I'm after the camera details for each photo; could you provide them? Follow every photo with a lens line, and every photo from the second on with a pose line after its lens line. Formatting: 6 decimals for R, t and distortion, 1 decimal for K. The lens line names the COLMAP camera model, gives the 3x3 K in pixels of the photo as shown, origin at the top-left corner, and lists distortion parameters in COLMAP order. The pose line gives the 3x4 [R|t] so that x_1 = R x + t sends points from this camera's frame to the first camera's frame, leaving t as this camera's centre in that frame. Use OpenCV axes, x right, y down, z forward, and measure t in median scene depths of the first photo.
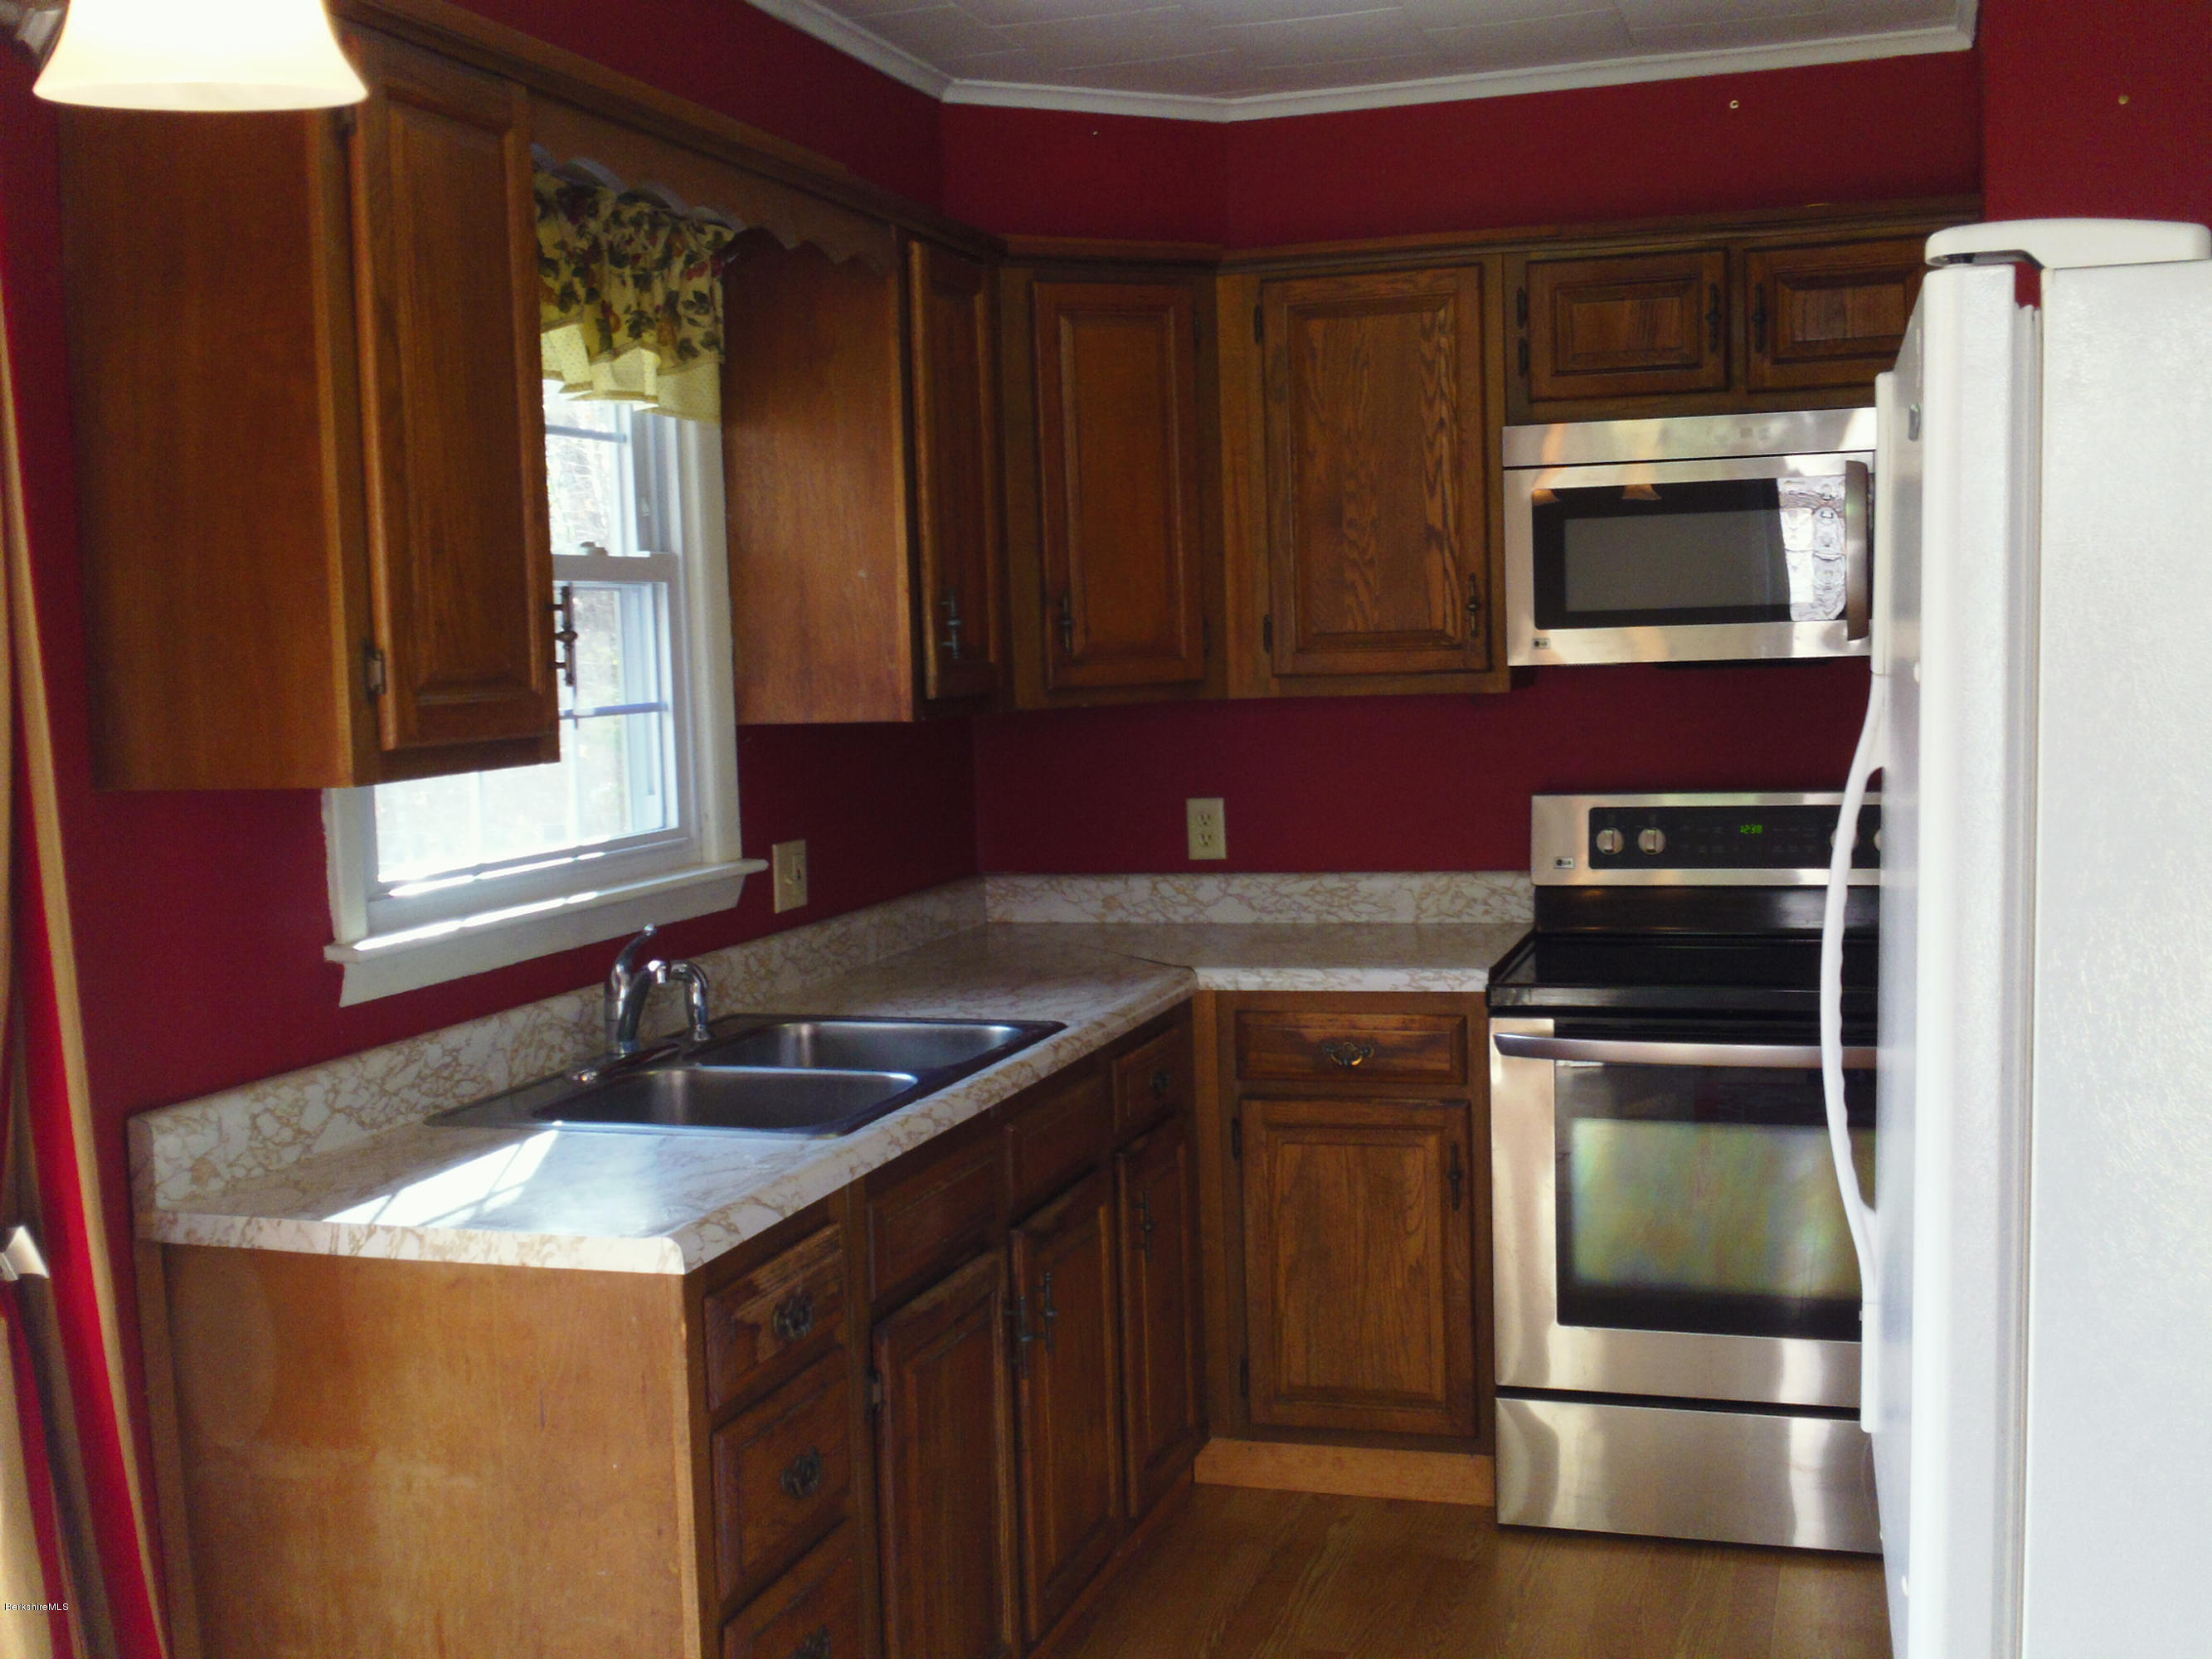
lens RADIAL K [[2448.4, 0, 1106.0], [0, 2448.4, 829.5], [0, 0, 1]] dist [-0.025909, 0.023625]
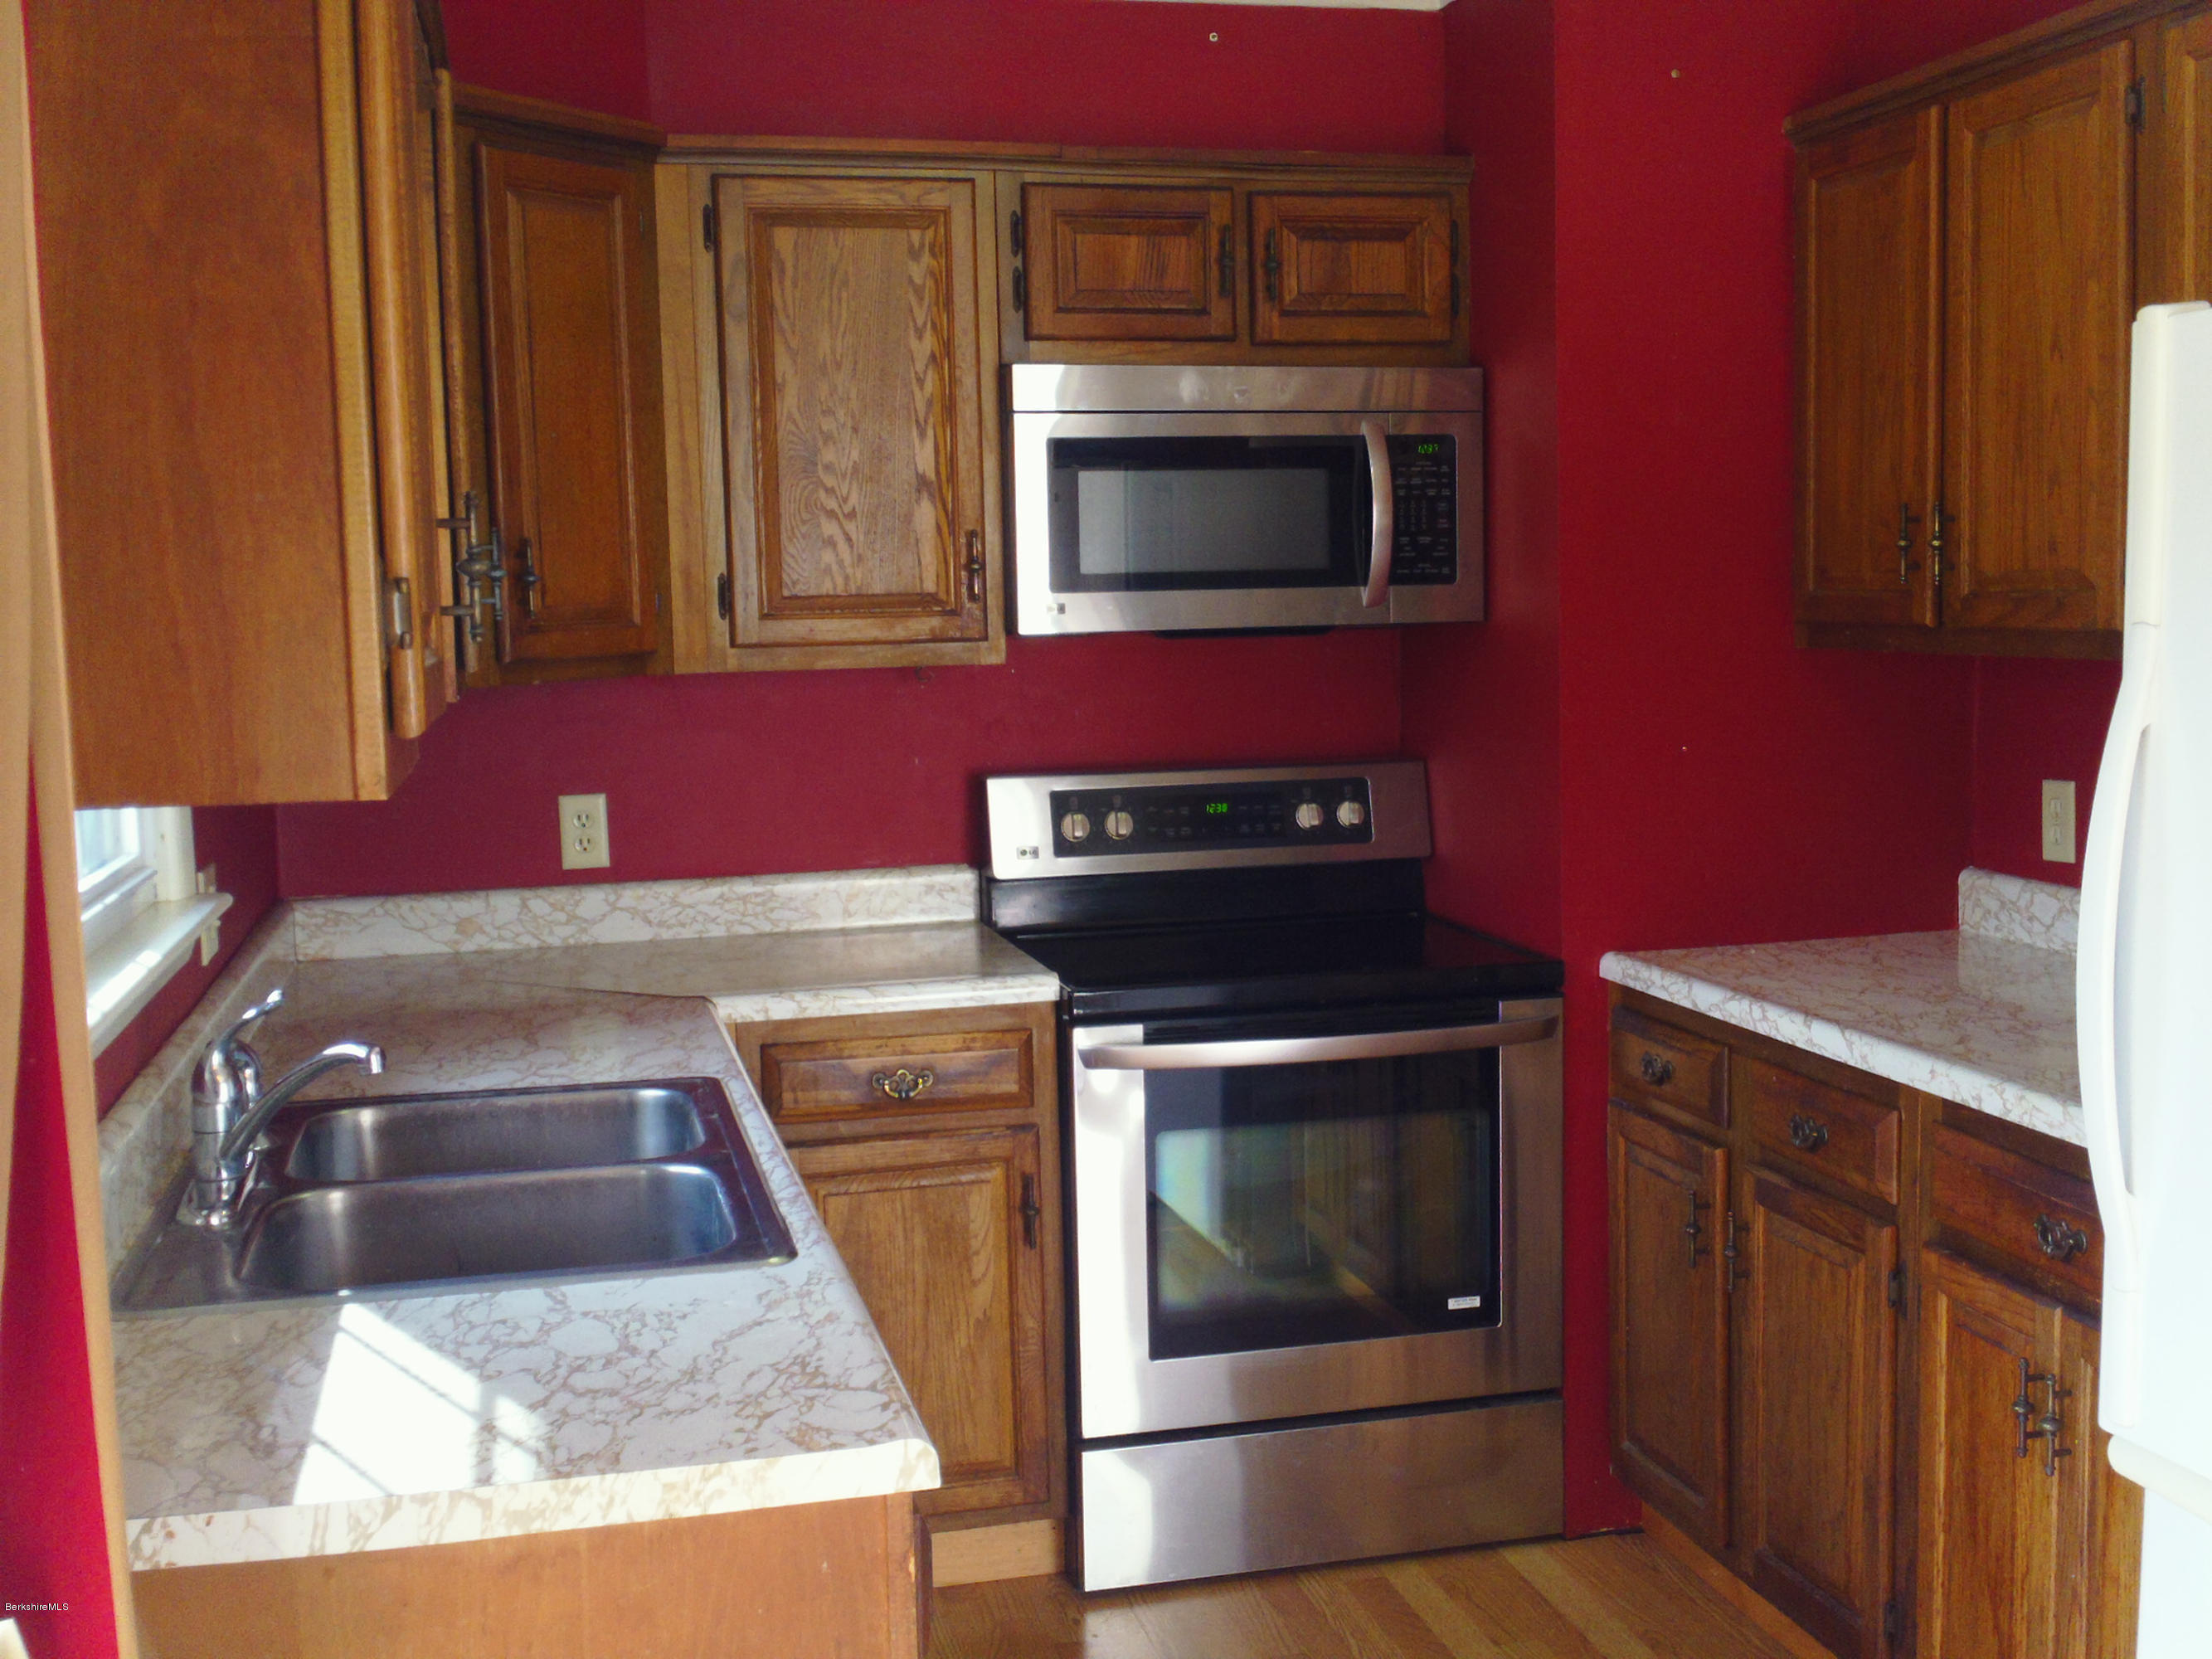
lens RADIAL K [[2448.4, 0, 1106.0], [0, 2448.4, 829.5], [0, 0, 1]] dist [-0.025909, 0.023625]
pose [[0.845720, -0.037710, 0.532294, -0.283044], [0.036147, 0.999257, 0.013360, -0.006282], [-0.532402, 0.007942, 0.846454, 0.223803]]
